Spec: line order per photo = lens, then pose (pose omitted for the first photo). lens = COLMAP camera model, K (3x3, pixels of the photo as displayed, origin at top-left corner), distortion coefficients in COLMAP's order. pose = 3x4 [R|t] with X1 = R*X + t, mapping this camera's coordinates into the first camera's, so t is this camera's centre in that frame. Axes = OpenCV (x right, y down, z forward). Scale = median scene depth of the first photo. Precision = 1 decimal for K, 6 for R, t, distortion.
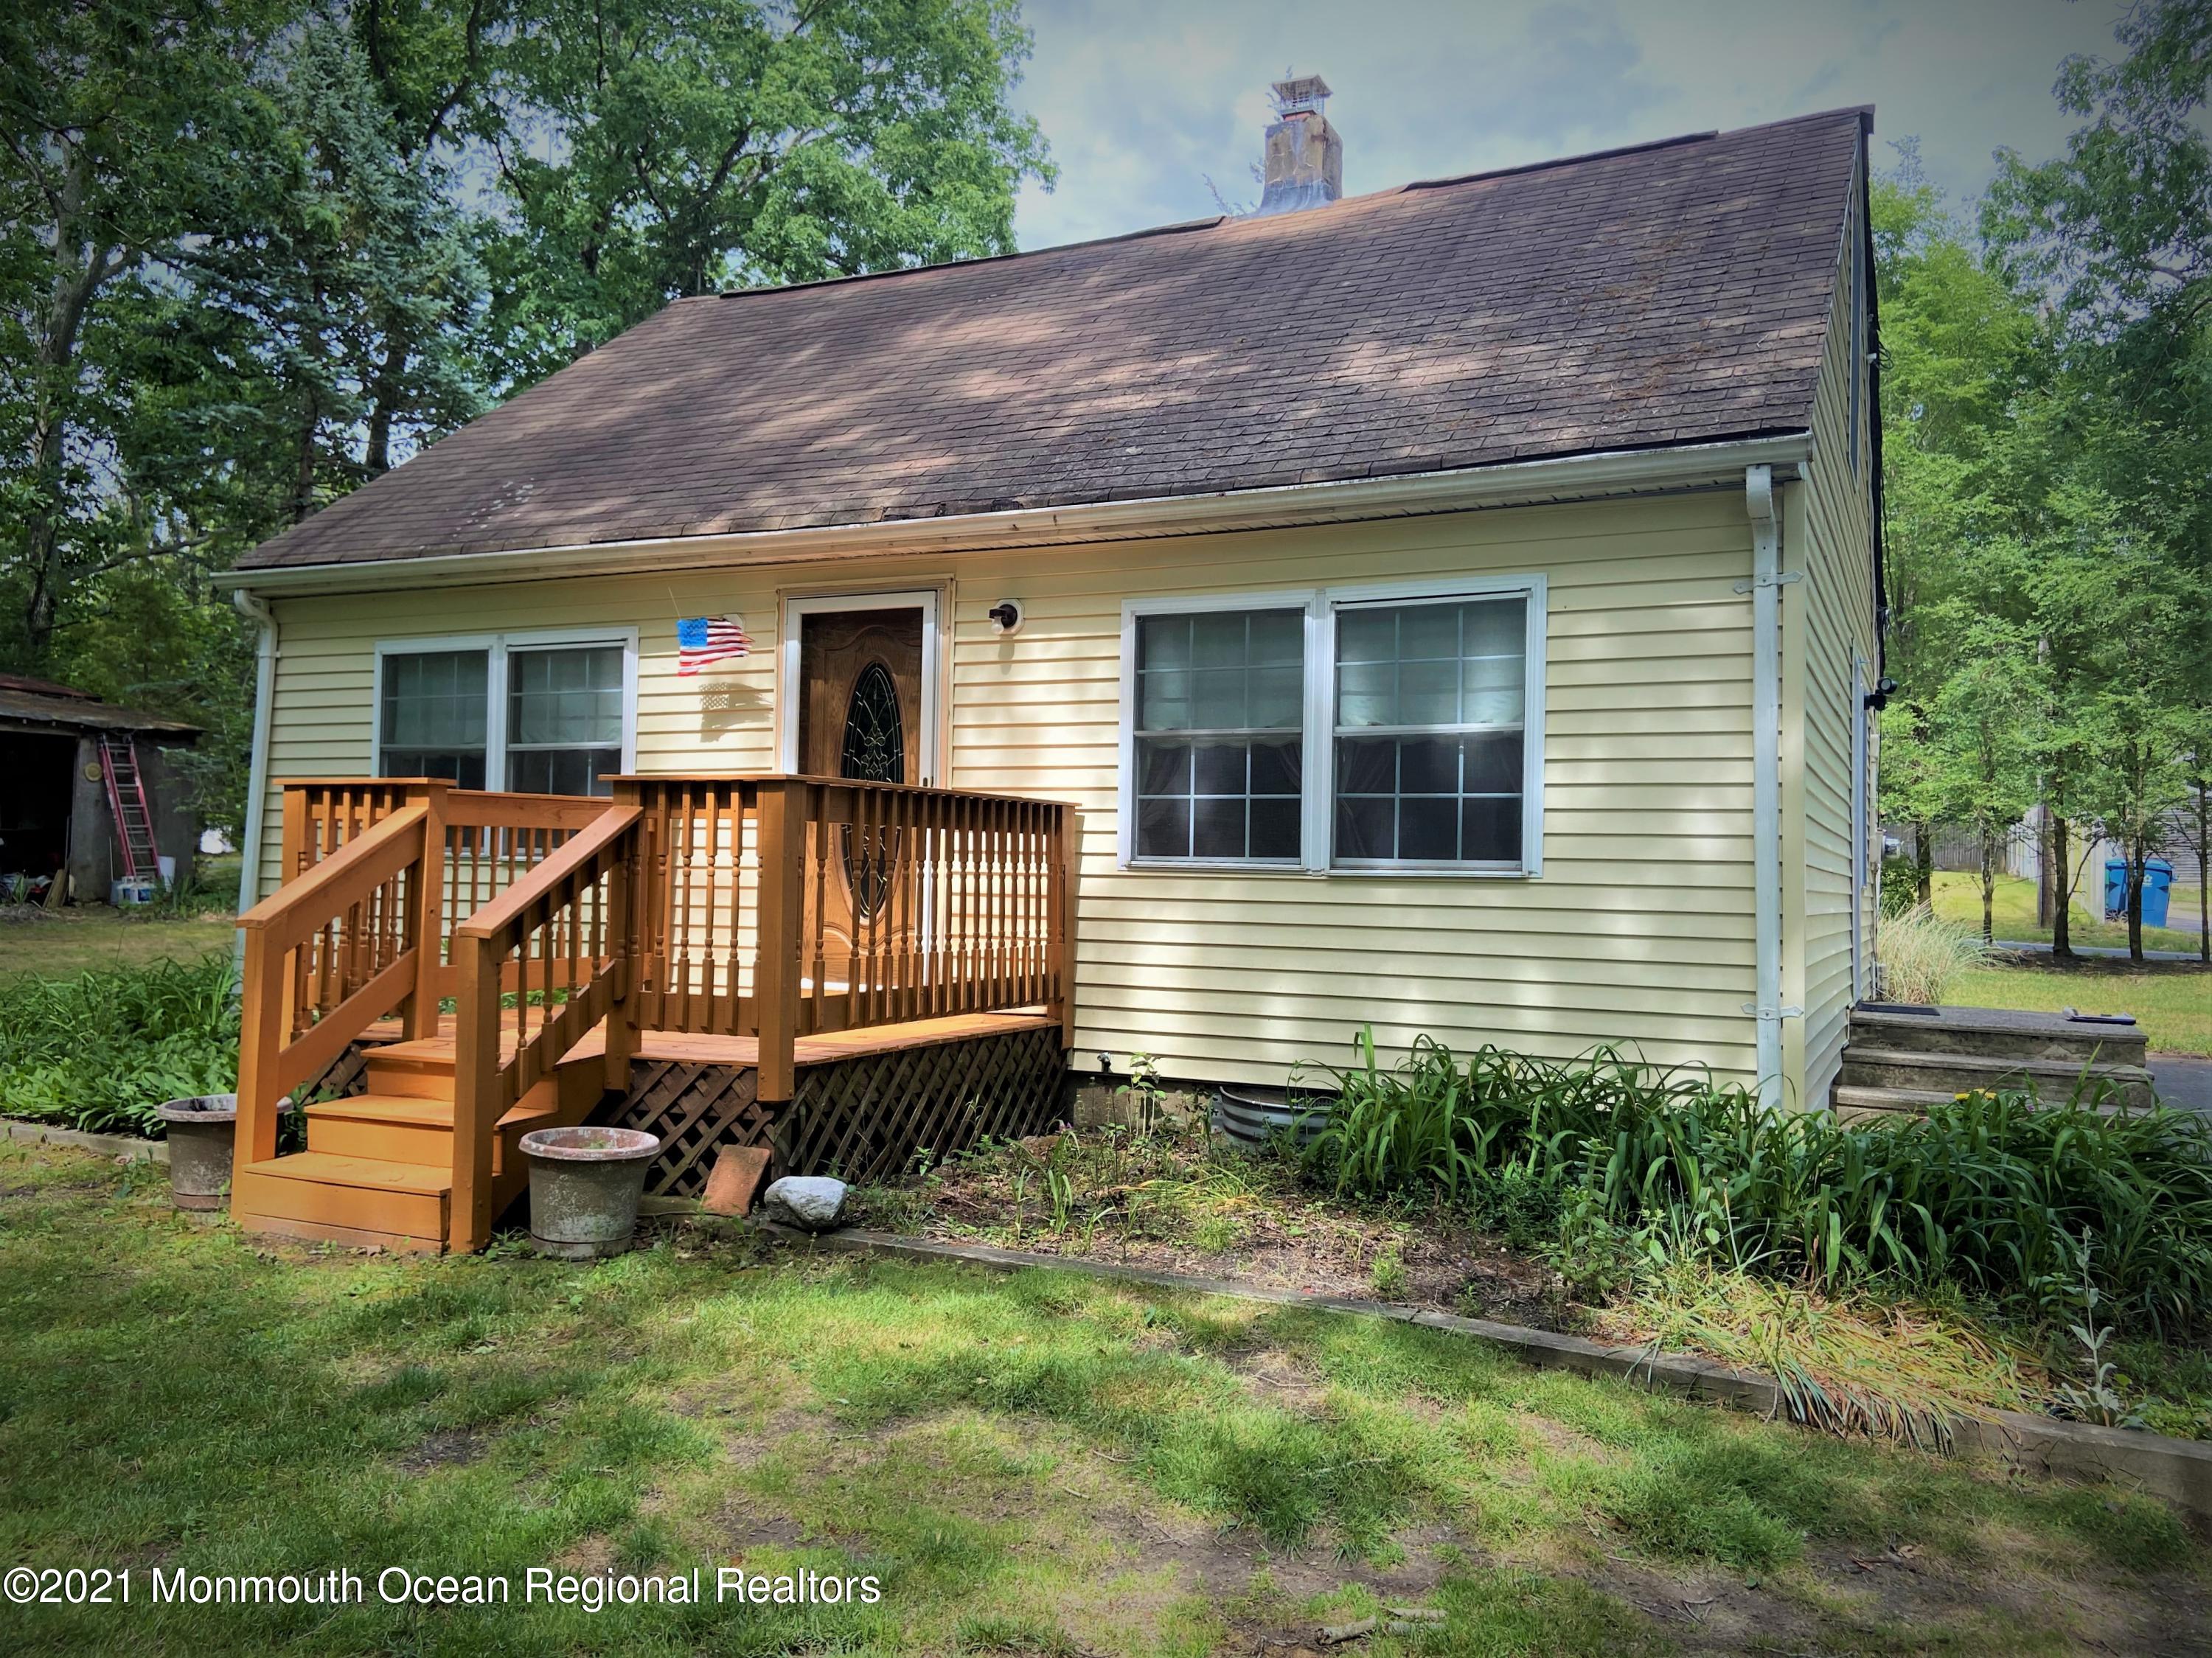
lens RADIAL K [[1711.8, 0, 1097.4], [0, 1711.8, 823.5], [0, 0, 1]] dist [0.073076, -0.082041]
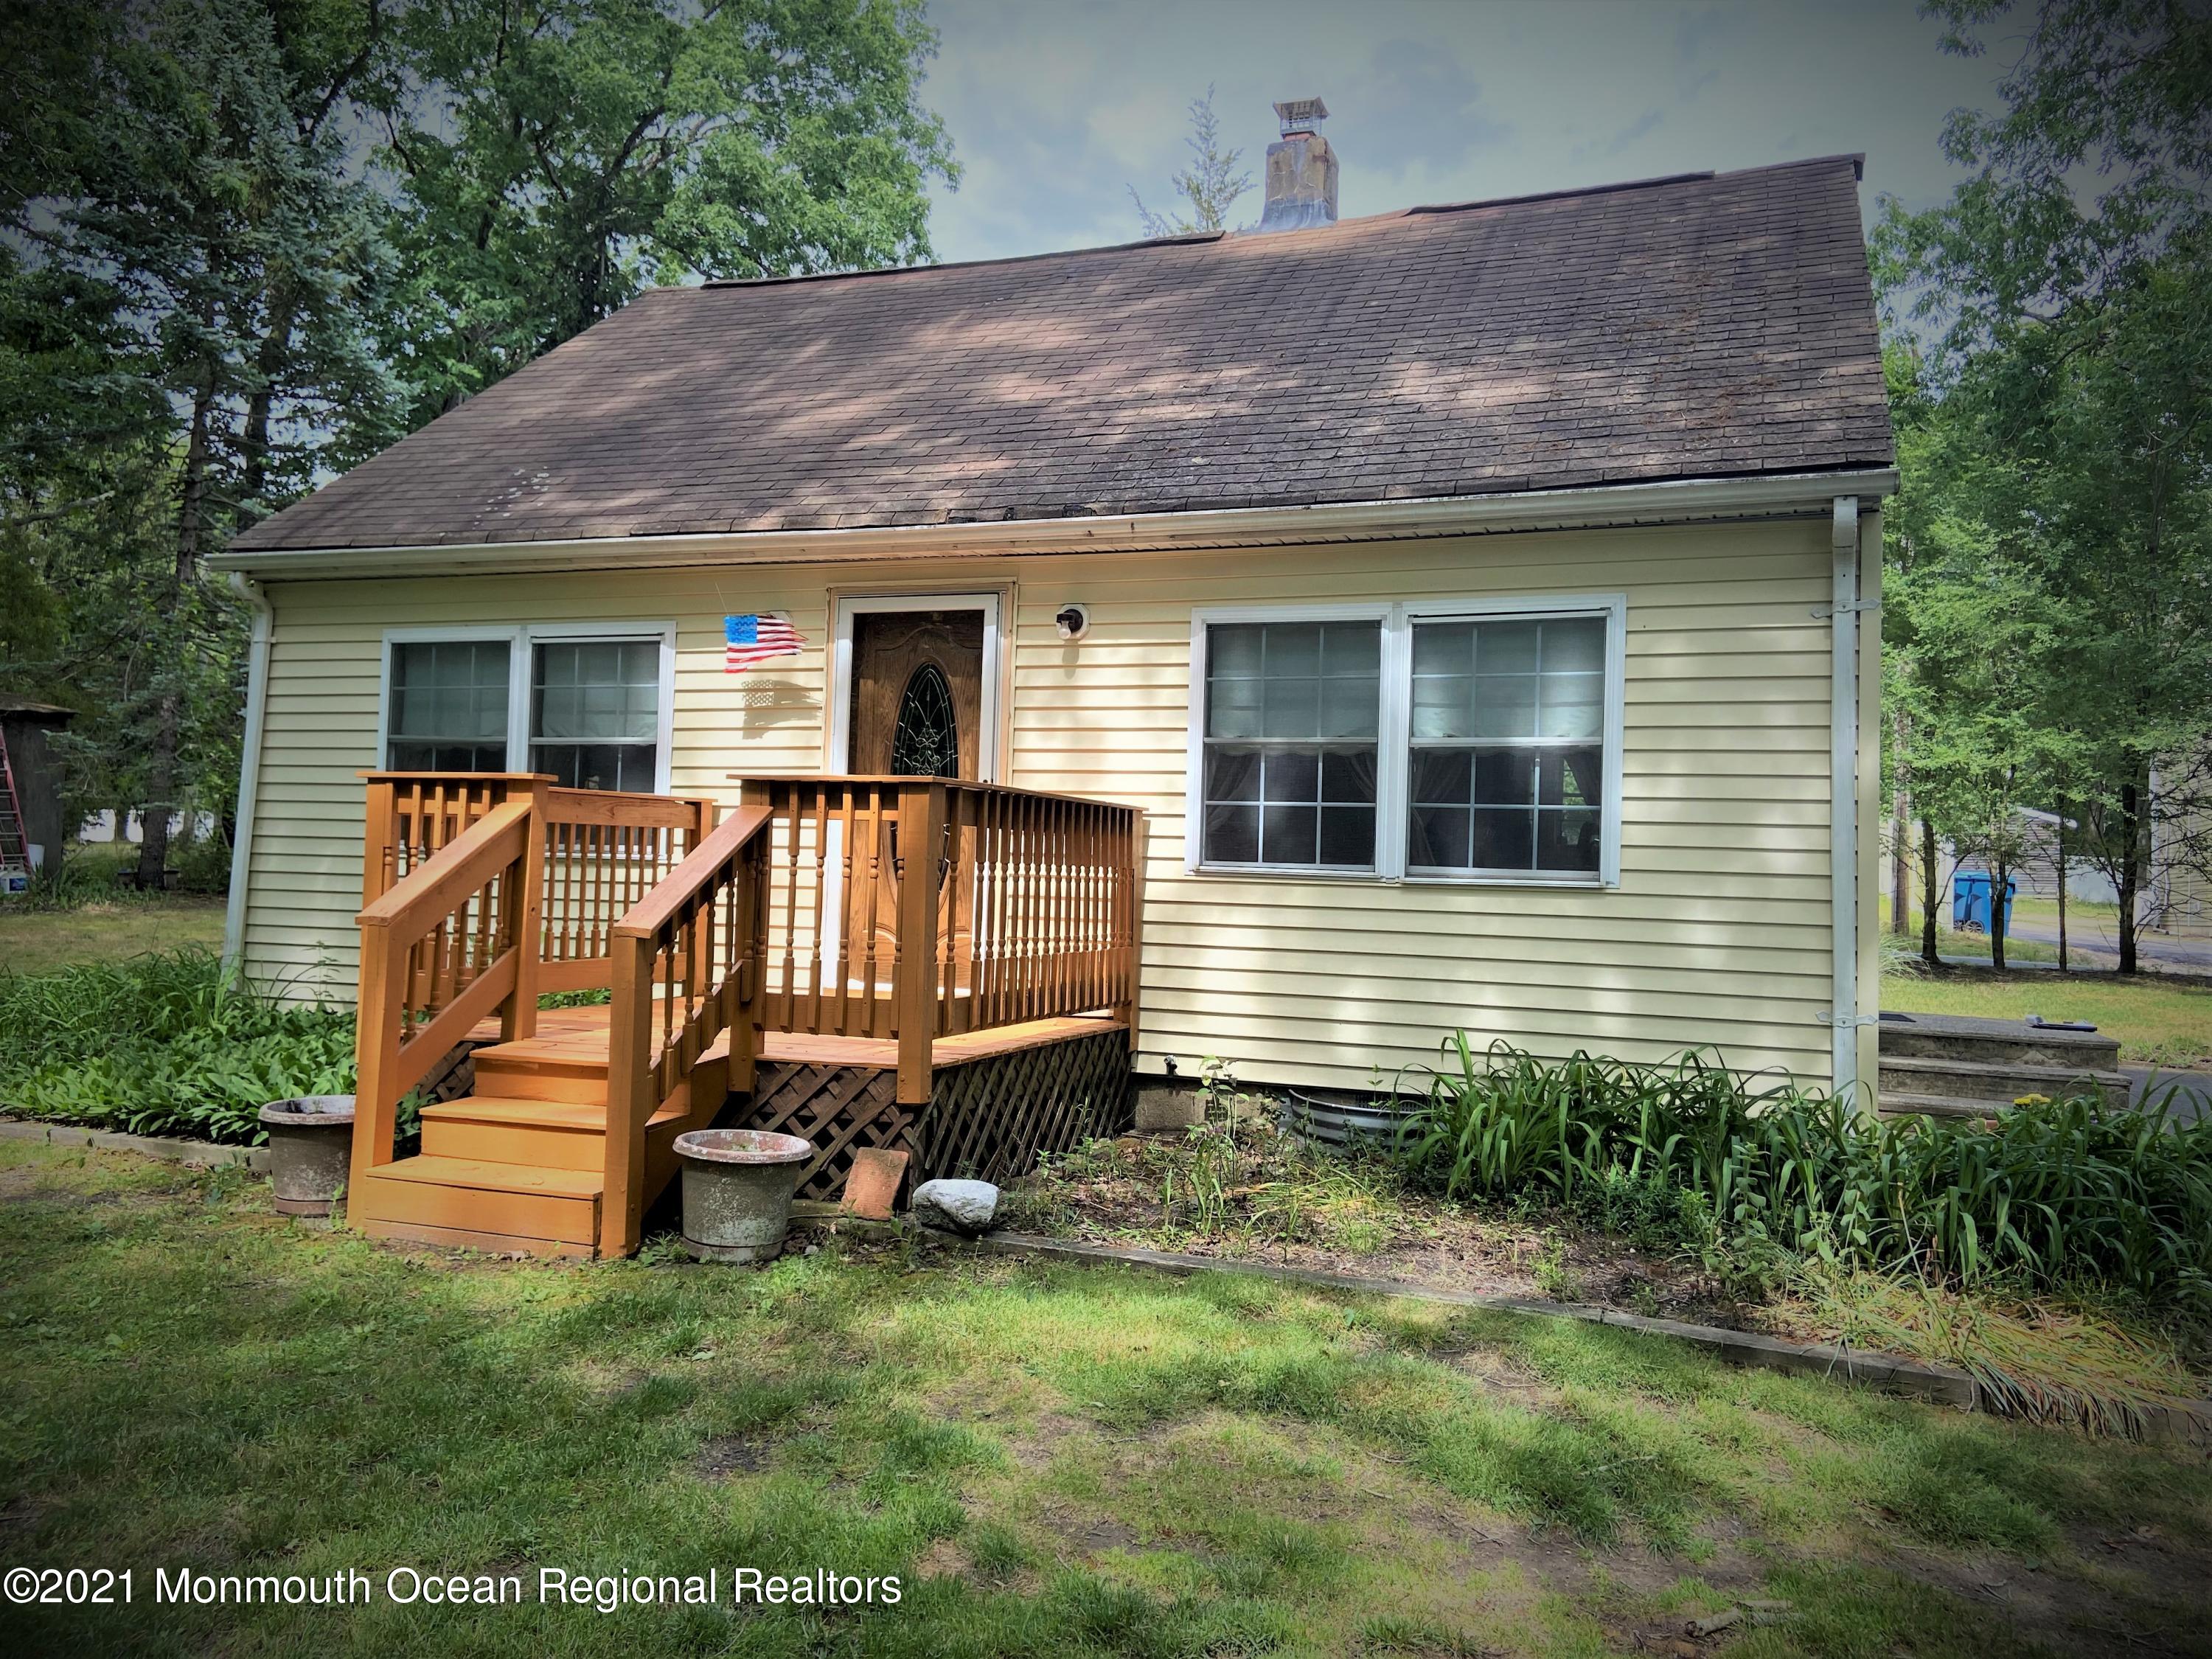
lens RADIAL K [[1711.9, 0, 1055.3], [0, 1711.9, 810.3], [0, 0, 1]] dist [0.073076, -0.082041]
pose [[0.996132, 0.015527, 0.086488, -0.151764], [-0.014948, 0.999861, -0.007334, -0.002296], [-0.086590, 0.006013, 0.996226, -0.001019]]
